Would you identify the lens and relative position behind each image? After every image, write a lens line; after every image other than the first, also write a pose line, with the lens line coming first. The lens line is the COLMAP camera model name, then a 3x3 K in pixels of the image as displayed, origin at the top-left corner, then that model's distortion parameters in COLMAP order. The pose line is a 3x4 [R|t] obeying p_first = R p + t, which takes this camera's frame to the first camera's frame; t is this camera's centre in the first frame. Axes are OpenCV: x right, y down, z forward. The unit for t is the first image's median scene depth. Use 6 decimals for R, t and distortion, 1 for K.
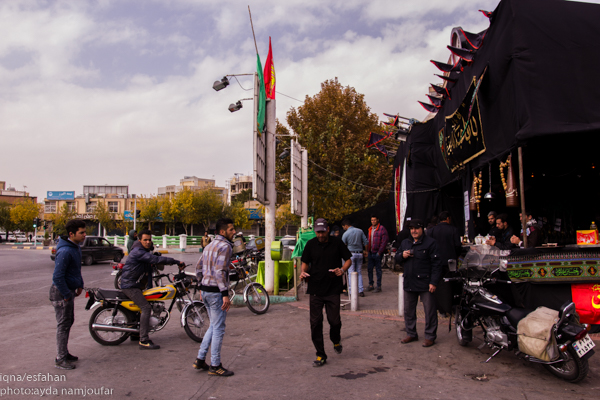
lens RADIAL K [[479.3, 0, 300.0], [0, 479.3, 200.0], [0, 0, 1]] dist [-0.078265, 0.002936]
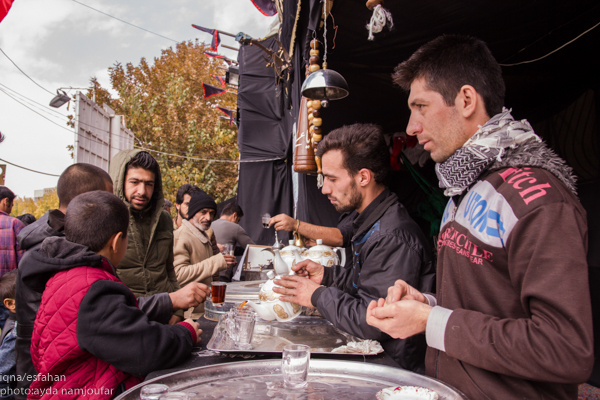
lens RADIAL K [[479.3, 0, 300.0], [0, 479.3, 200.0], [0, 0, 1]] dist [-0.078265, 0.002936]
pose [[0.982525, 0.013620, 0.185630, 0.129563], [-0.010311, 0.999770, -0.018782, 0.021921], [-0.185843, 0.016540, 0.982440, 0.282793]]
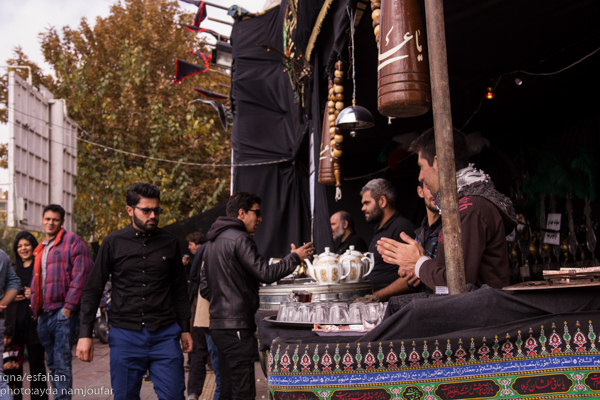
lens RADIAL K [[701.0, 0, 300.0], [0, 701.0, 200.0], [0, 0, 1]] dist [0.002615, 0.009125]
pose [[0.981637, -0.003009, 0.190732, 0.109242], [0.008999, 0.999493, -0.030548, 0.022031], [-0.190544, 0.031704, 0.981167, 0.220093]]
